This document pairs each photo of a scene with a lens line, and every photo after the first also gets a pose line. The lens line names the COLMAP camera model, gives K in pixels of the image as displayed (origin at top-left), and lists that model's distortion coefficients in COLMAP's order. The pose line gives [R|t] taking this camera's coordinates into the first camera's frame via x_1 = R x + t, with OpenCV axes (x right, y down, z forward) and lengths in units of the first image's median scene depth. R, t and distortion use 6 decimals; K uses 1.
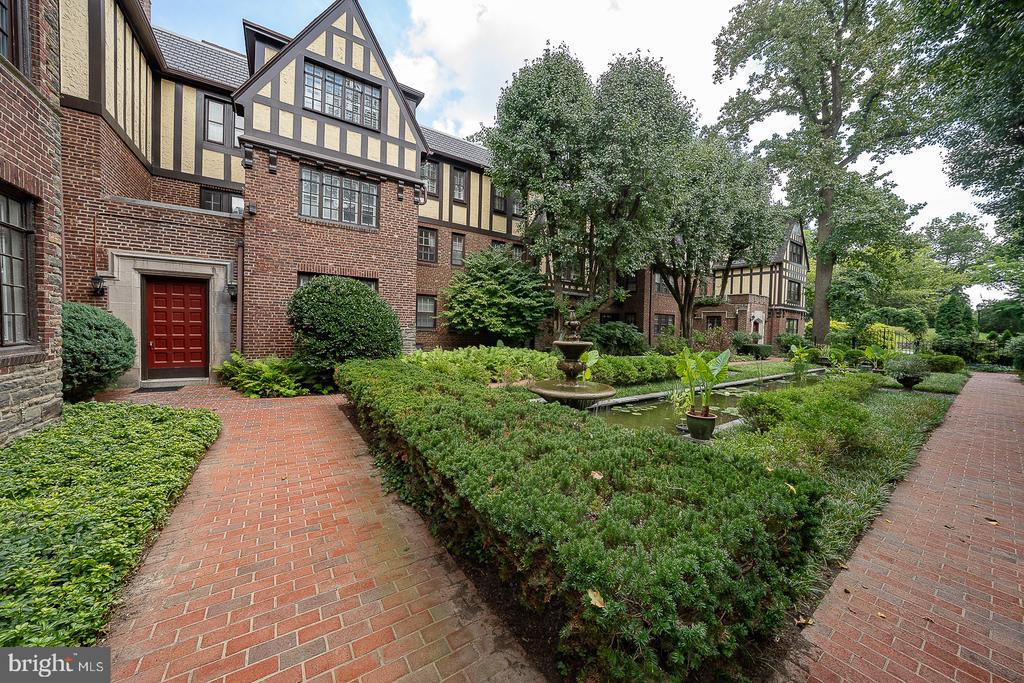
lens RADIAL K [[351.4, 0, 513.2], [0, 351.4, 339.4], [0, 0, 1]] dist [-0.015238, 0.000073]
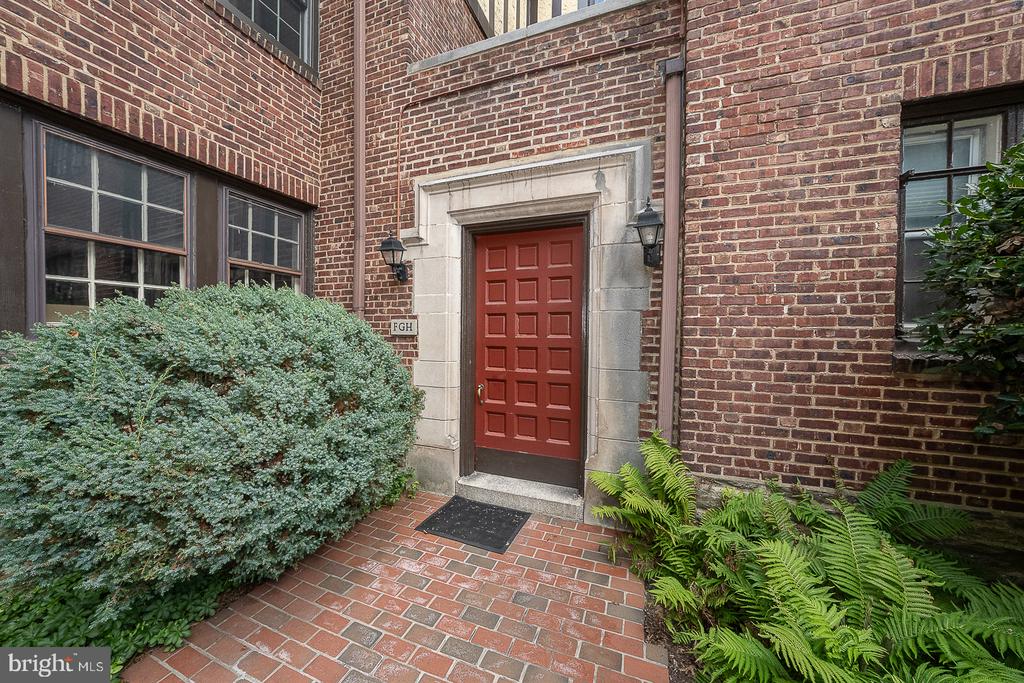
lens RADIAL K [[351.4, 0, 513.2], [0, 351.4, 339.4], [0, 0, 1]] dist [-0.015238, 0.000073]
pose [[0.573962, -0.003114, -0.818876, -0.635057], [-0.023698, 0.999511, -0.020411, -0.039034], [0.818539, 0.031121, 0.573608, 0.742422]]
